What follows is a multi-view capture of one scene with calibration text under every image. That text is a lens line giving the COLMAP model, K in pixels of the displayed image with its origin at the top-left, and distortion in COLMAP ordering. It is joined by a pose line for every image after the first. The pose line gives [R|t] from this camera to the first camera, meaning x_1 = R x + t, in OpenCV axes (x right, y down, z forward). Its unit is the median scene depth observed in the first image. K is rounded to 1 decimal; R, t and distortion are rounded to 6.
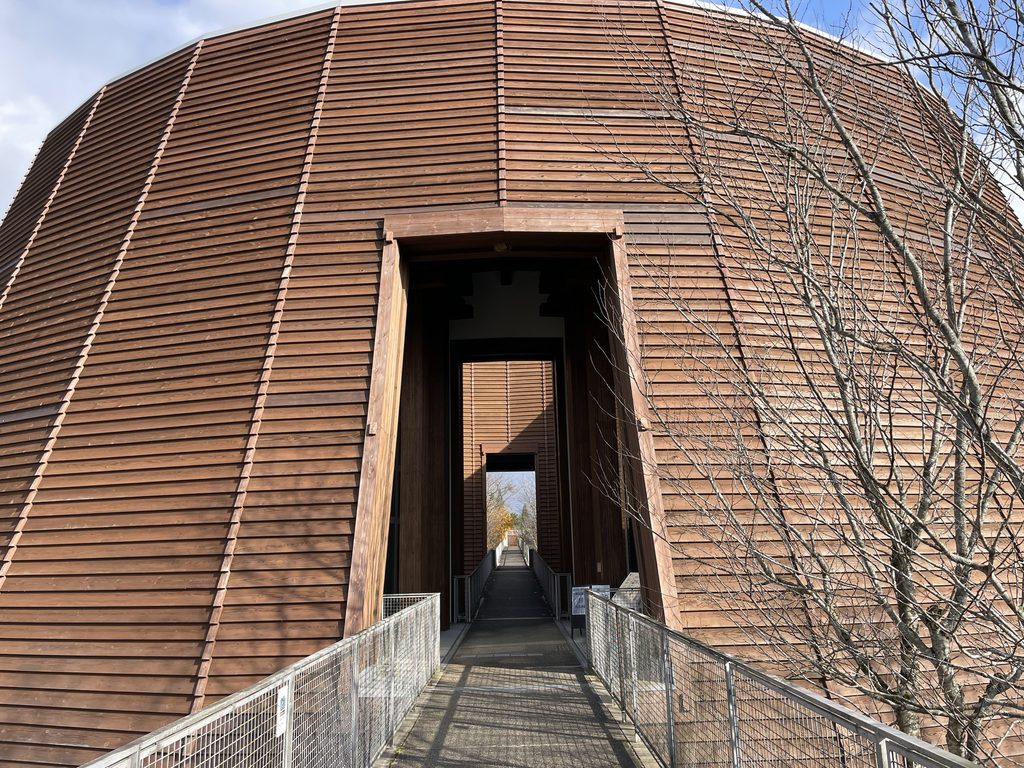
lens RADIAL K [[770.6, 0, 511.1], [0, 770.6, 383.5], [0, 0, 1]] dist [0.004147, 0.000341]
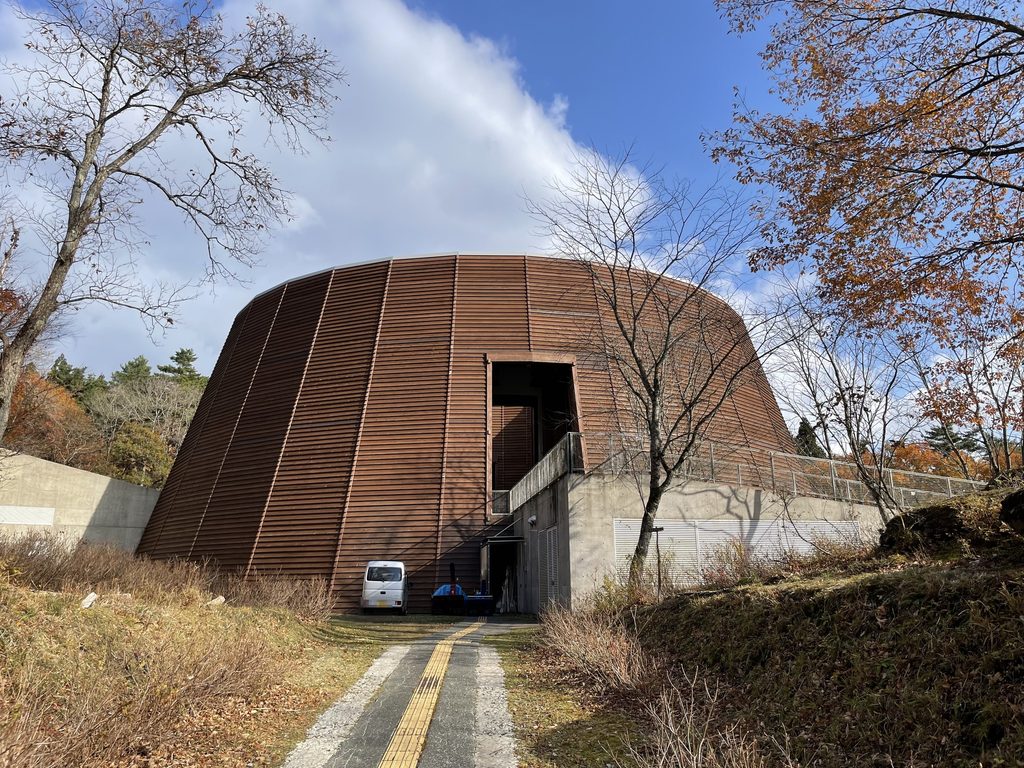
lens RADIAL K [[770.6, 0, 512.5], [0, 770.6, 385.3], [0, 0, 1]] dist [0.004147, 0.000341]
pose [[0.990707, 0.048288, 0.127153, -0.410288], [-0.042949, 0.998090, -0.044400, 0.007200], [-0.129054, 0.038526, 0.990889, -1.624905]]
